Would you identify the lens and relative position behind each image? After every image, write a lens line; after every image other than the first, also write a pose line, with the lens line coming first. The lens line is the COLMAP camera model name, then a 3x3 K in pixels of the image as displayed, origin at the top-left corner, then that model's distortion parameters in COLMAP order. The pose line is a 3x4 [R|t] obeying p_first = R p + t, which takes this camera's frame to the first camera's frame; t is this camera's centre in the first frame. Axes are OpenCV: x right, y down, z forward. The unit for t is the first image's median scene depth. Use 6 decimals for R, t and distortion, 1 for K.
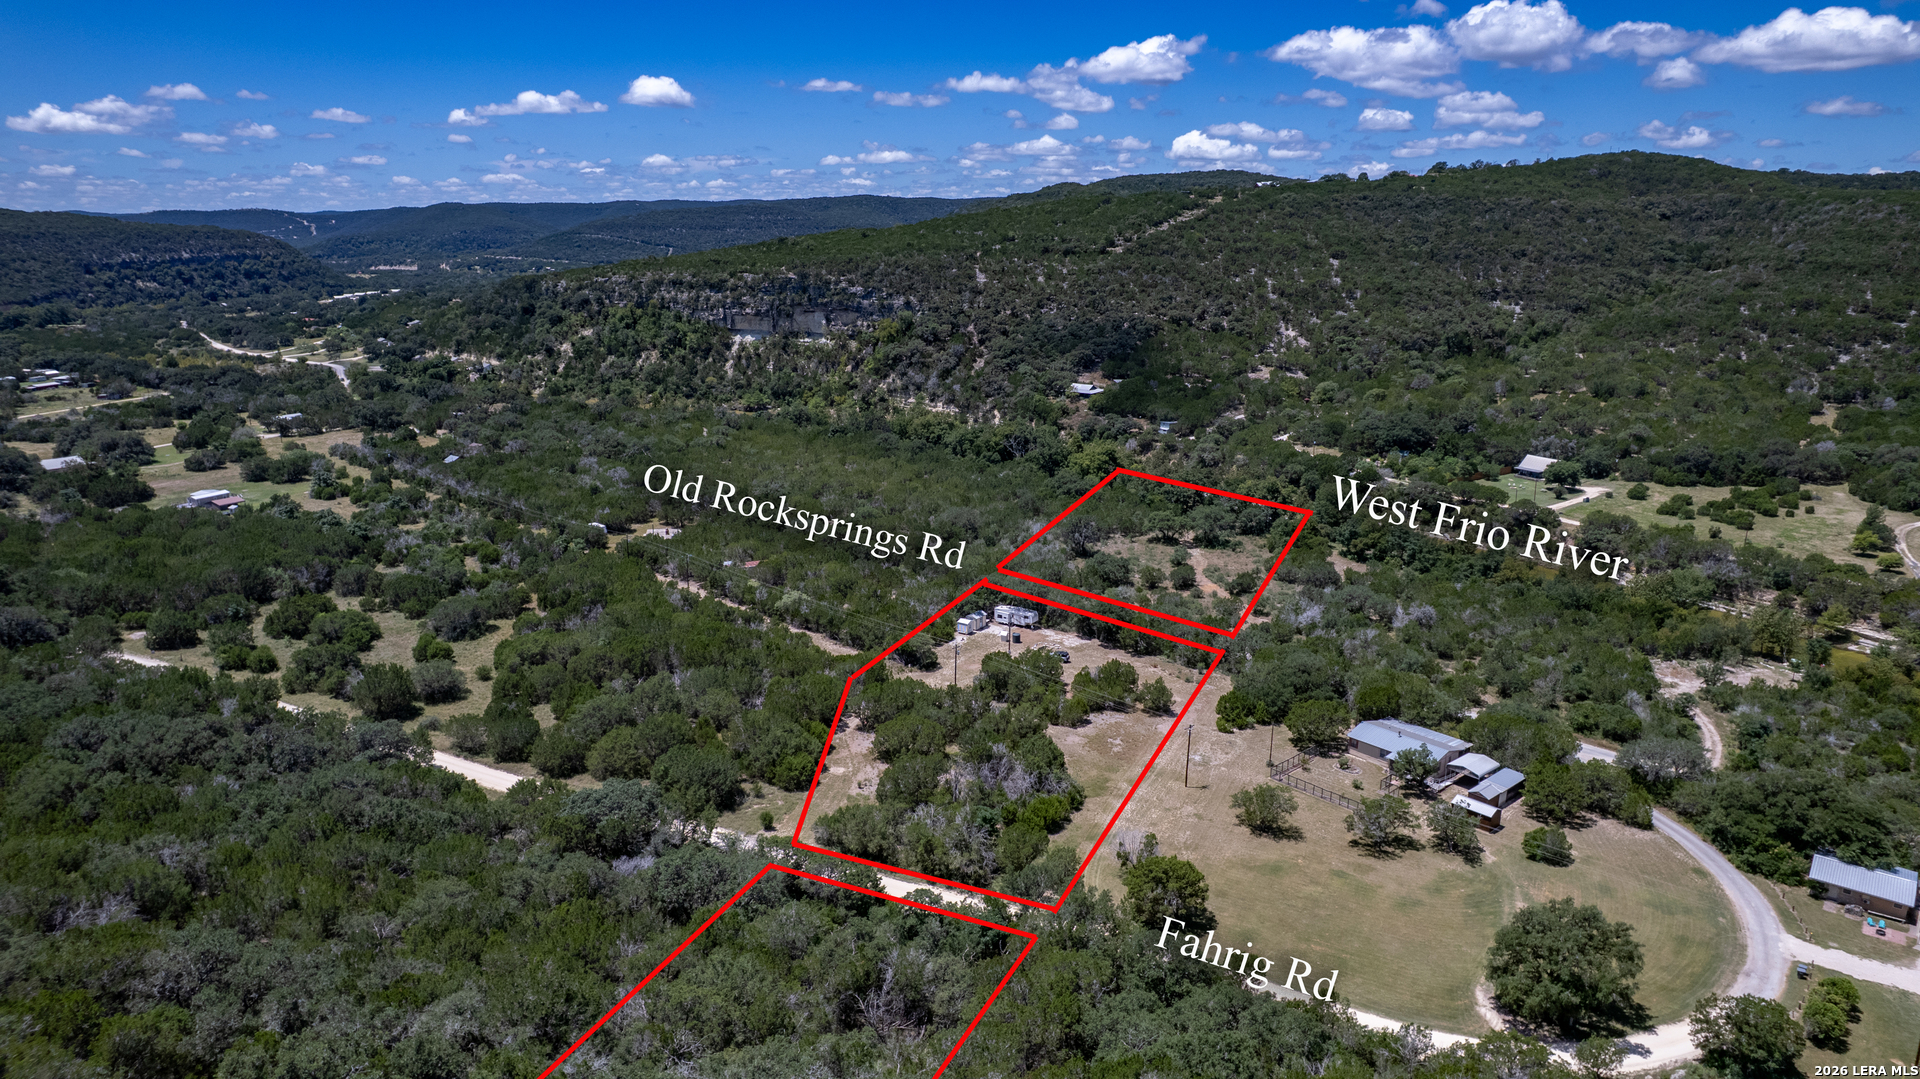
lens RADIAL K [[1234.4, 0, 959.1], [0, 1234.4, 550.2], [0, 0, 1]] dist [-0.071703, 0.067594]
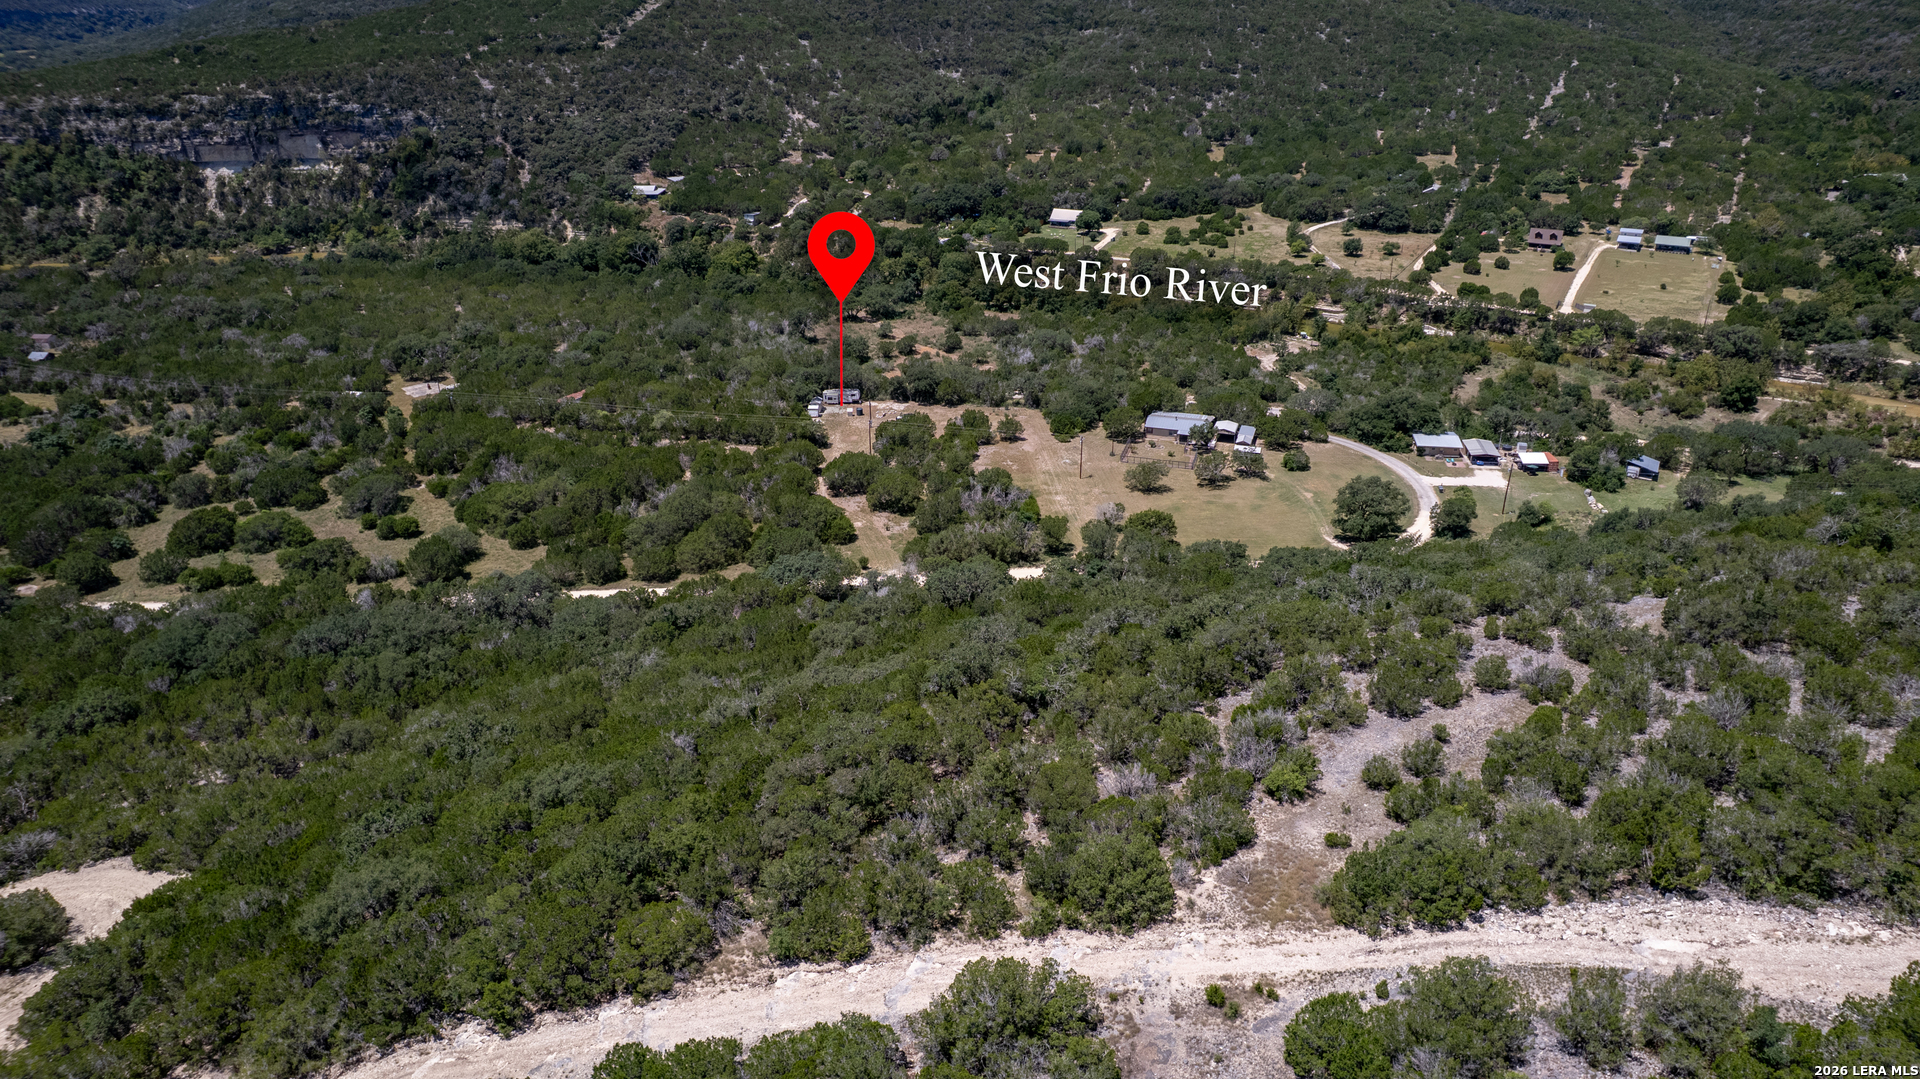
lens RADIAL K [[1234.4, 0, 962.2], [0, 1234.4, 550.1], [0, 0, 1]] dist [-0.071703, 0.067594]
pose [[0.856456, -0.240769, 0.456633, -0.229424], [0.150874, 0.962695, 0.224622, -0.029323], [-0.493680, -0.123485, 0.860832, -0.082162]]
